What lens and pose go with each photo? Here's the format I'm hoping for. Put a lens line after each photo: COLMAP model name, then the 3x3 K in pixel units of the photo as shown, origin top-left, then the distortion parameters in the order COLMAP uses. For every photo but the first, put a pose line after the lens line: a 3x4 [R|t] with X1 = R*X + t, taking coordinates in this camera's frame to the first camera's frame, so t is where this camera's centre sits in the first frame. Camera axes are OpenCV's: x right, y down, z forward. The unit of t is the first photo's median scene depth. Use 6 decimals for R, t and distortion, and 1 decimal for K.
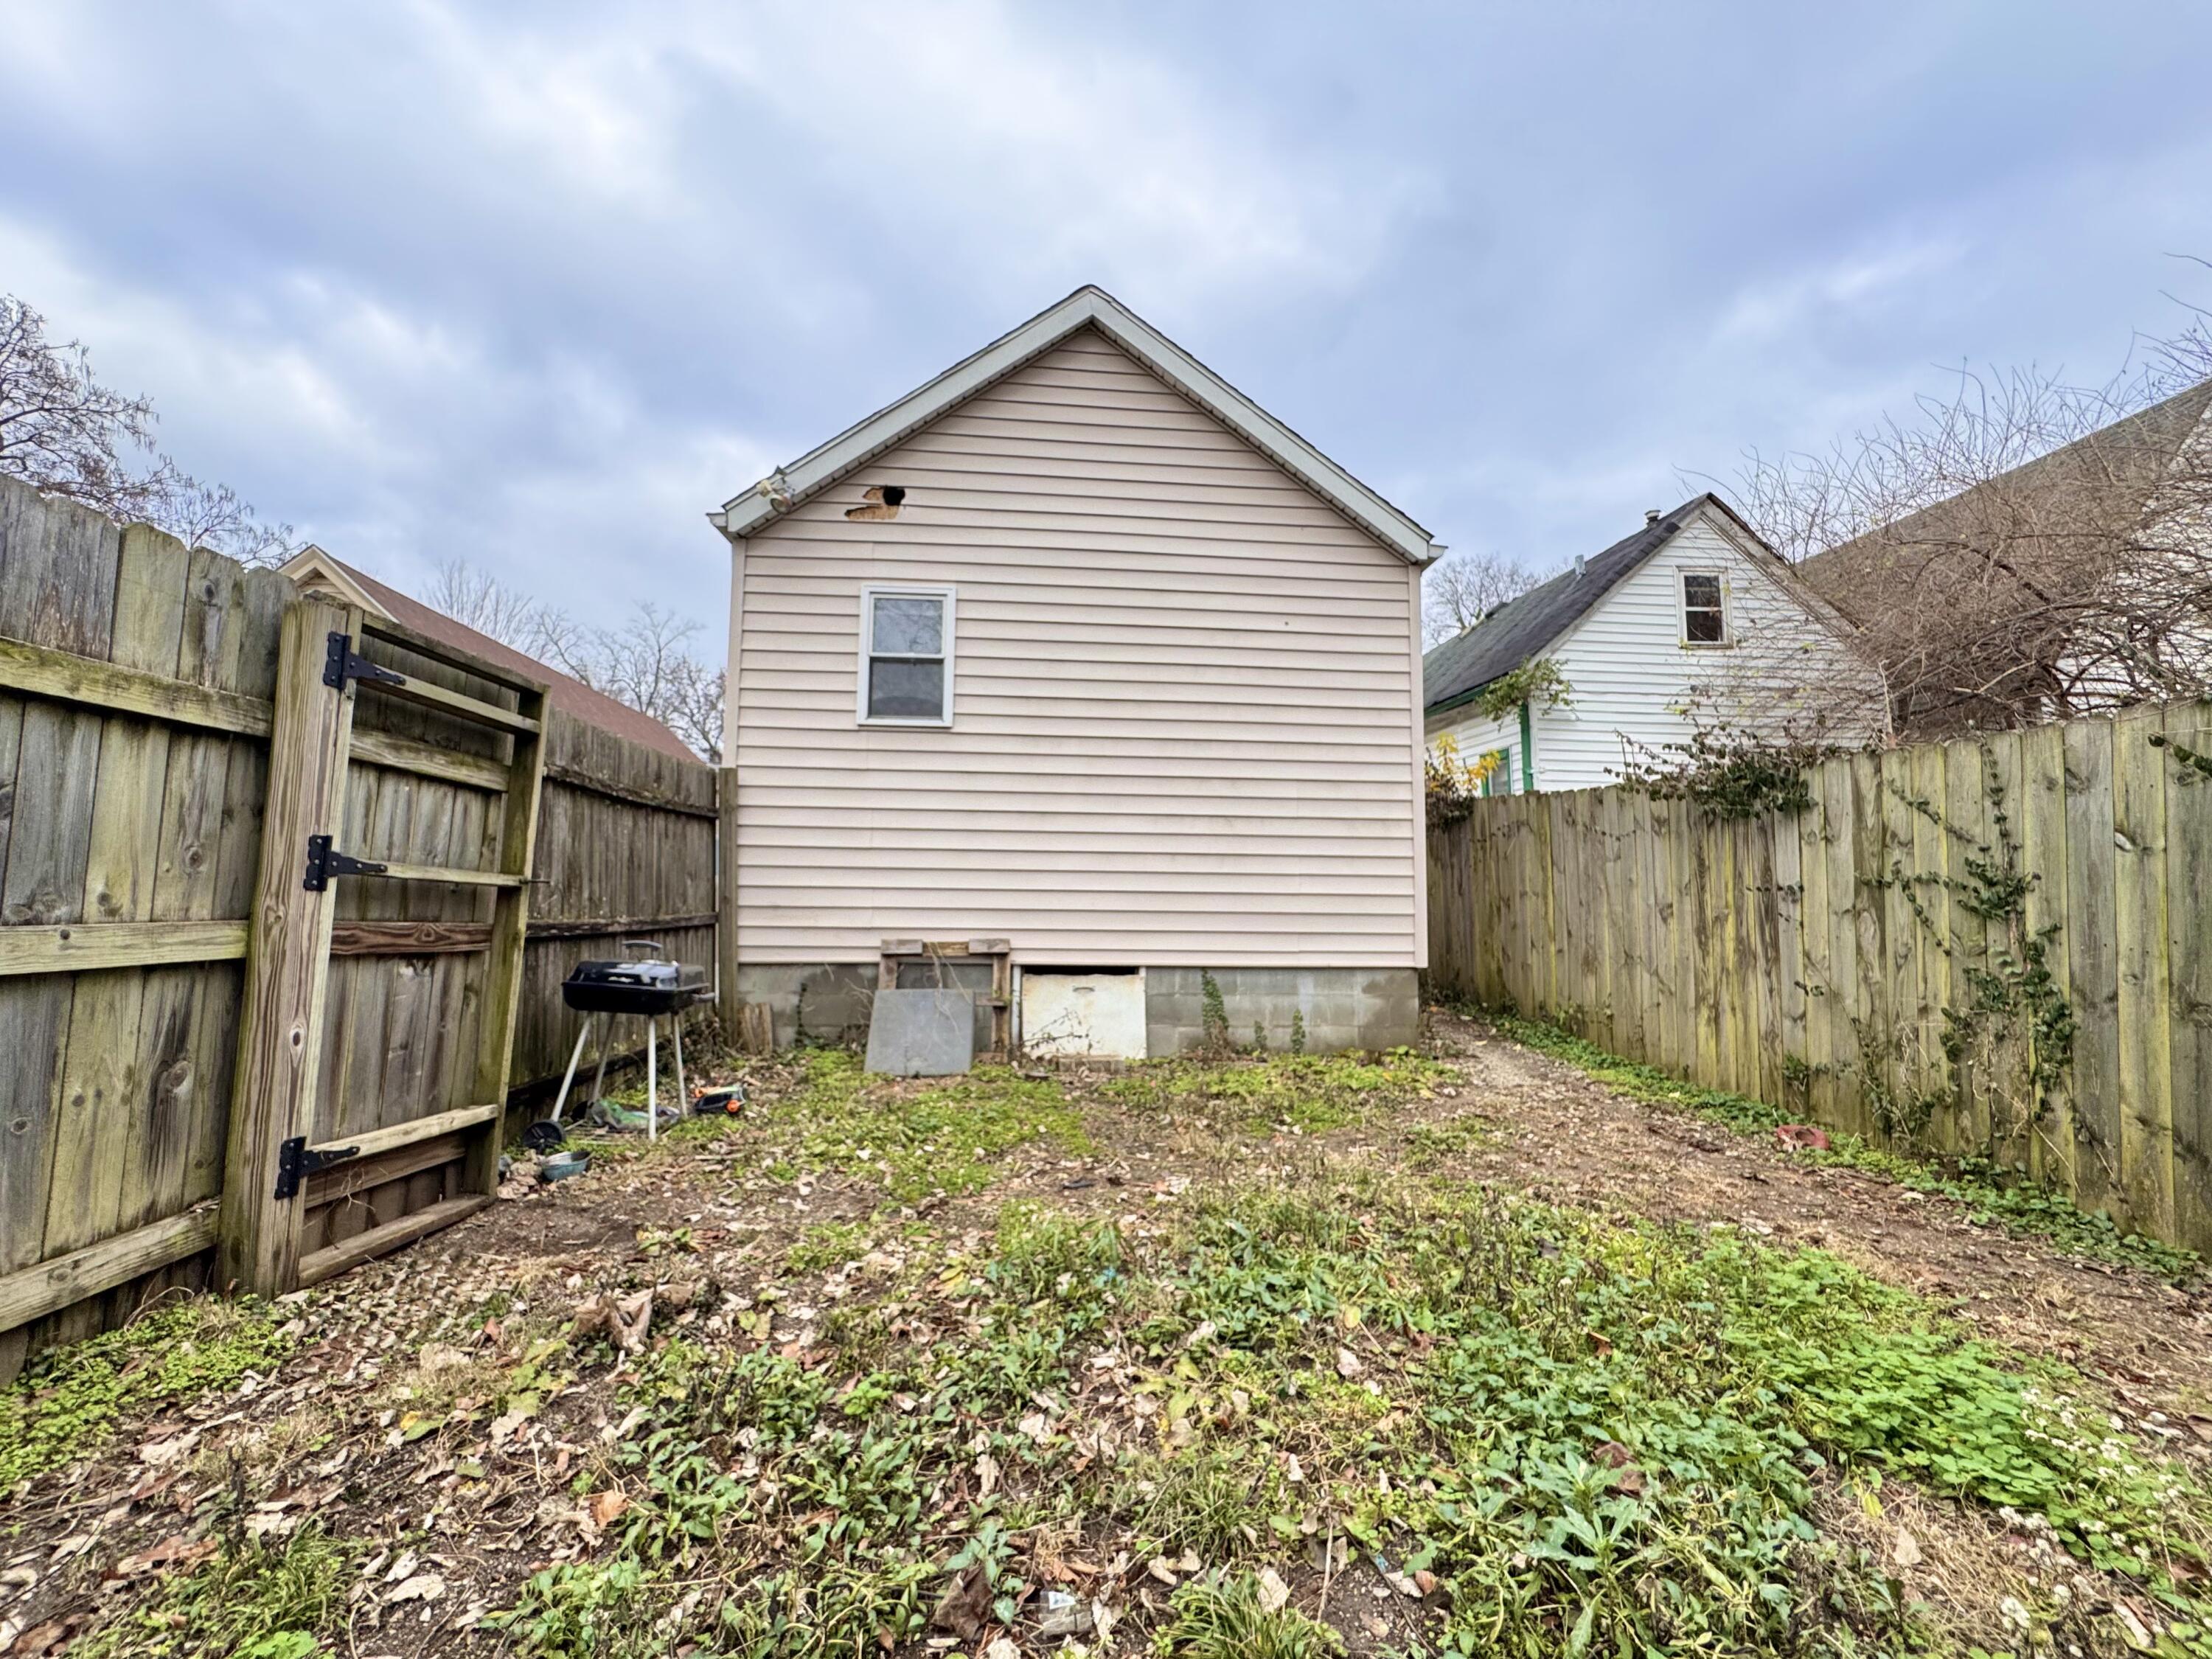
lens RADIAL K [[881.4, 0, 1106.5], [0, 881.4, 820.9], [0, 0, 1]] dist [-0.000568, 0.000188]
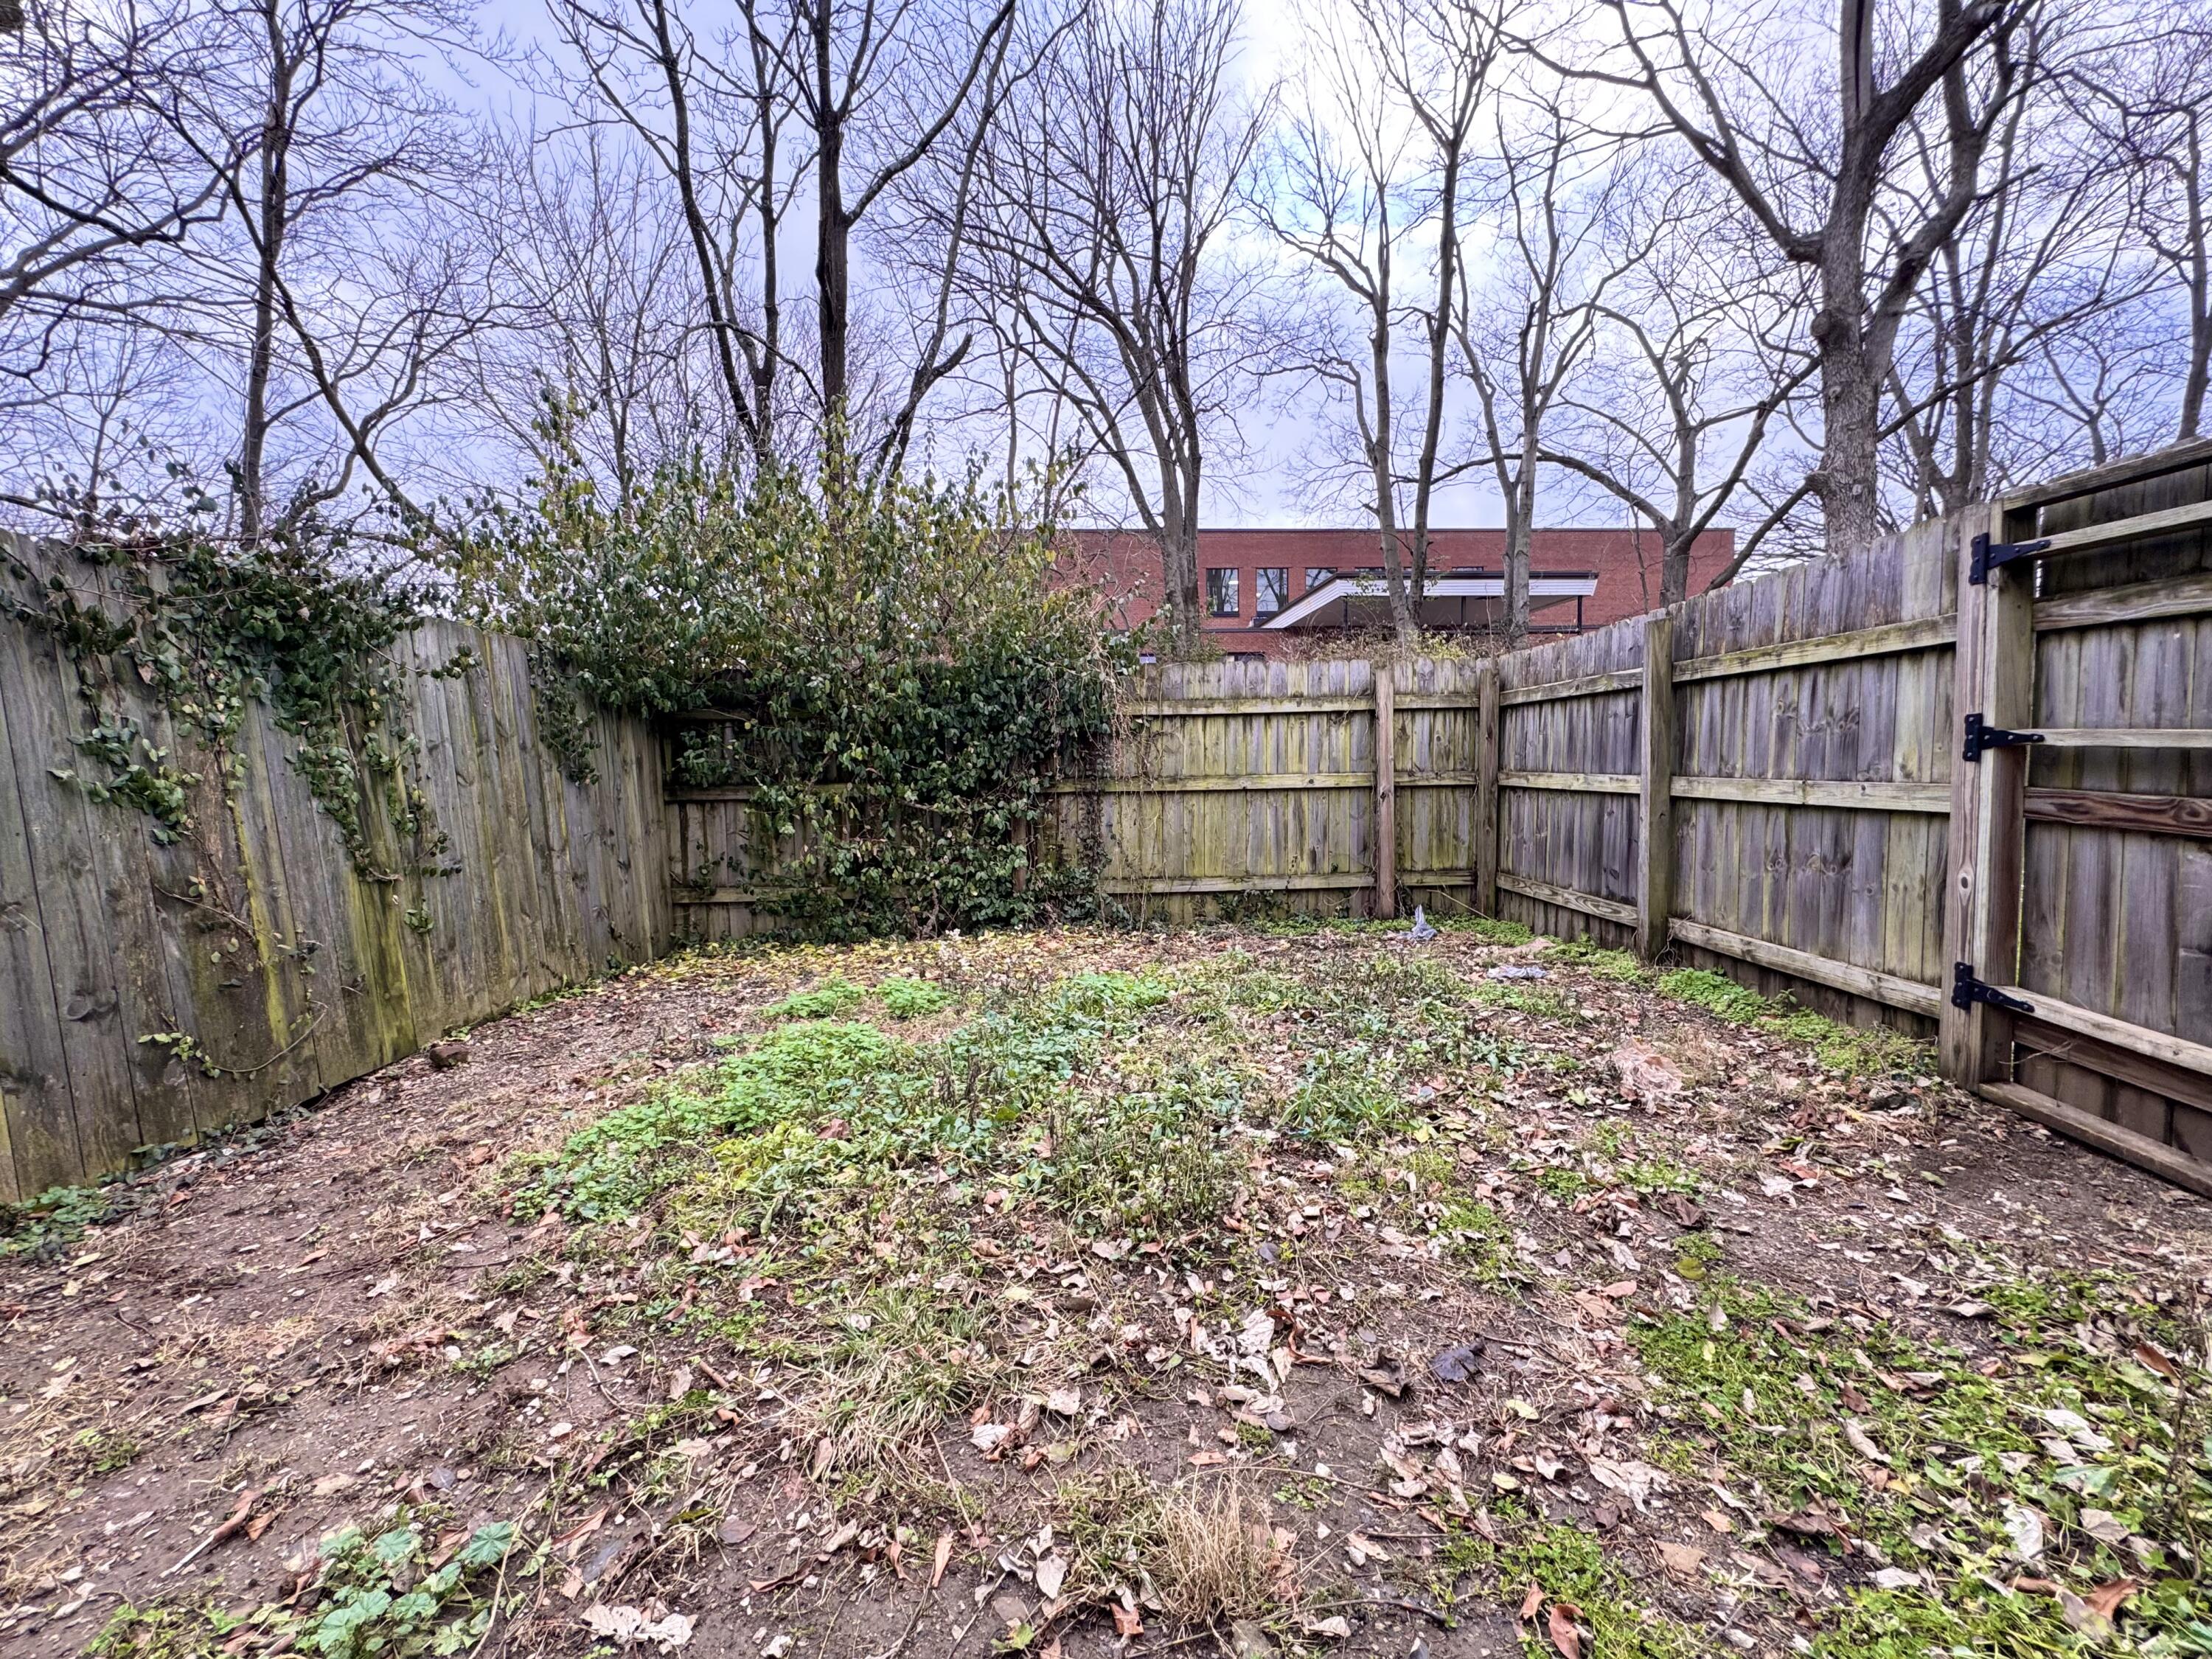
lens RADIAL K [[881.4, 0, 1106.5], [0, 881.4, 820.9], [0, 0, 1]] dist [-0.000568, 0.000188]
pose [[-0.998292, 0.002257, 0.058377, 0.192978], [0.000803, 0.999689, -0.024921, 0.186862], [-0.058415, -0.024831, -0.997983, 2.234535]]
